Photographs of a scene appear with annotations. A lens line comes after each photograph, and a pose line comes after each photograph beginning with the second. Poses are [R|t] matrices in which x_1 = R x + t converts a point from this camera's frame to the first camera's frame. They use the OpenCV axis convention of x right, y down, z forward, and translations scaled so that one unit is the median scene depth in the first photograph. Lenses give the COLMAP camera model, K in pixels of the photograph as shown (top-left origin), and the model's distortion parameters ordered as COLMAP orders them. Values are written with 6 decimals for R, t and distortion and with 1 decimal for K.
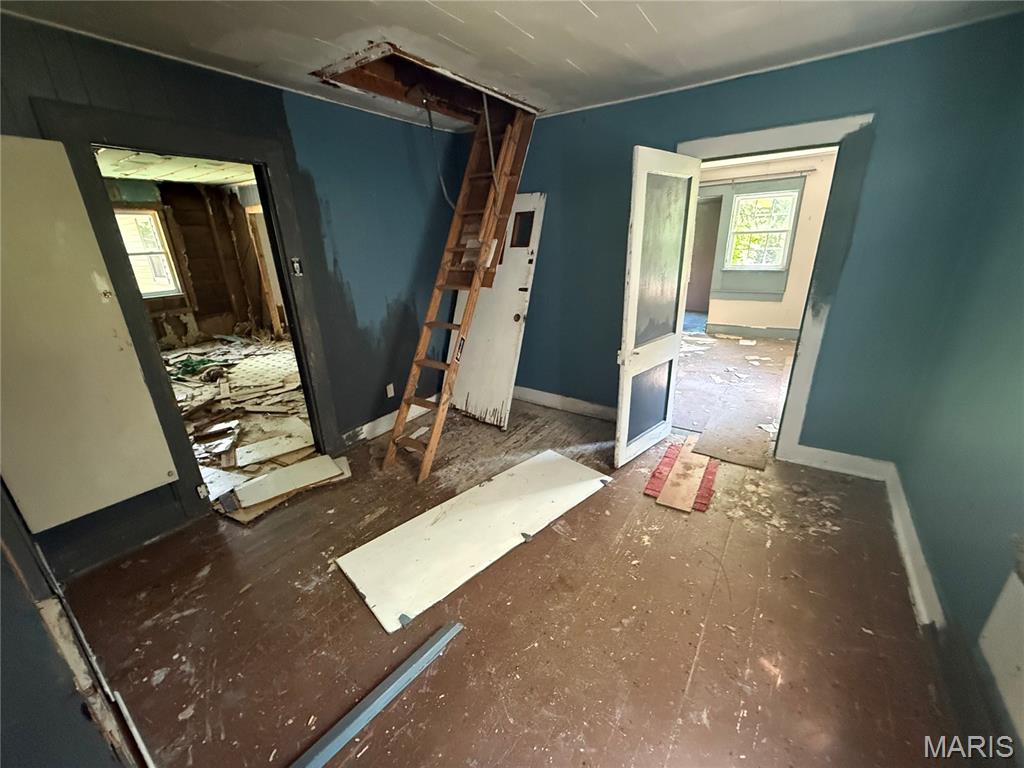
lens RADIAL K [[409.1, 0, 509.1], [0, 409.1, 383.7], [0, 0, 1]] dist [-0.000141, -0.000167]
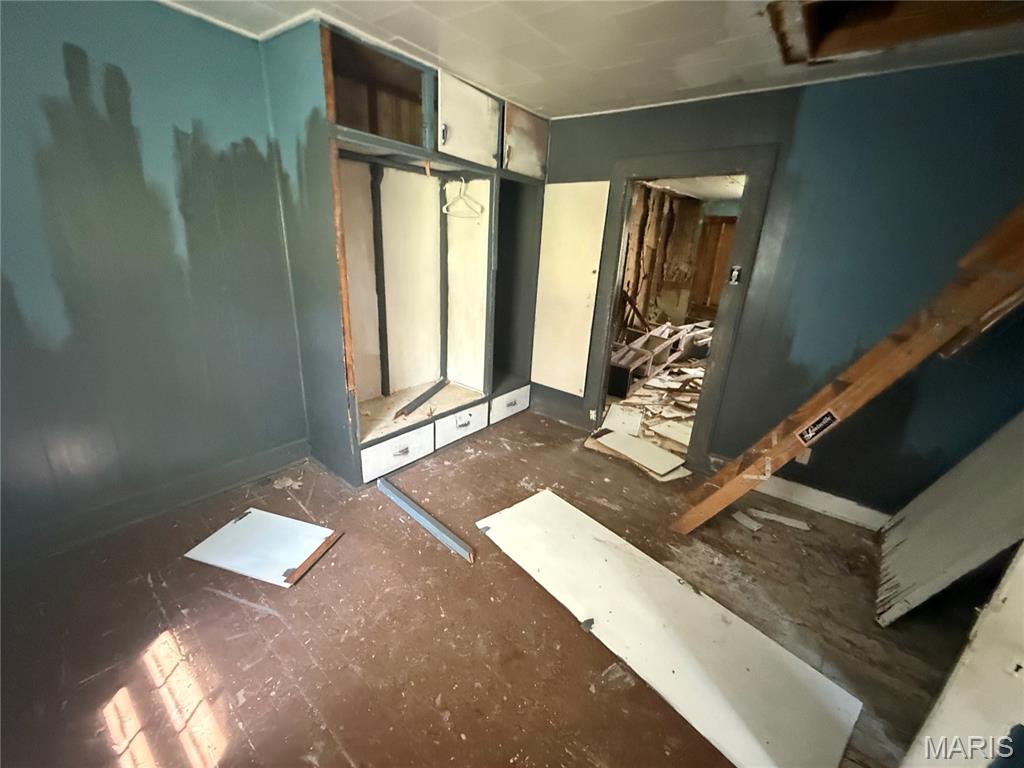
lens RADIAL K [[409.1, 0, 509.1], [0, 409.1, 383.7], [0, 0, 1]] dist [-0.000141, -0.000167]
pose [[-0.066657, 0.346666, -0.935617, 0.478183], [-0.381744, 0.857498, 0.344918, -0.177576], [0.921861, 0.380157, 0.075179, 0.482510]]
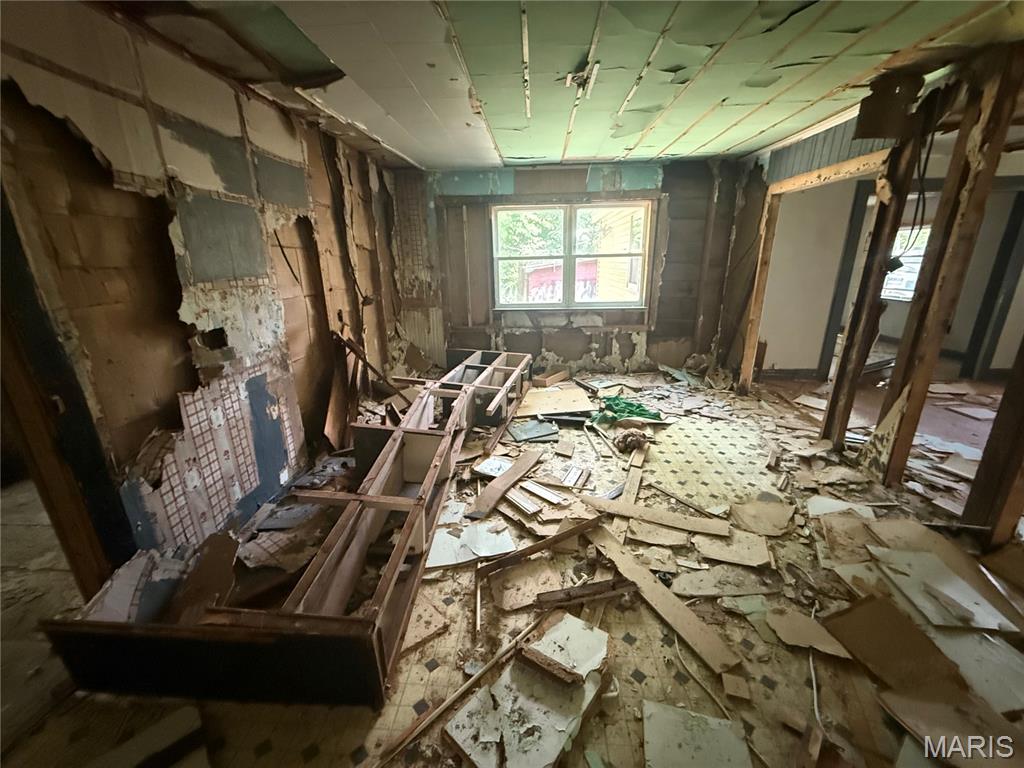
lens RADIAL K [[409.1, 0, 509.1], [0, 409.1, 383.7], [0, 0, 1]] dist [-0.000141, -0.000167]
pose [[0.520802, 0.278389, -0.807010, -0.560065], [-0.289372, 0.946936, 0.139913, -0.248539], [0.803137, 0.160659, 0.573724, 0.787443]]
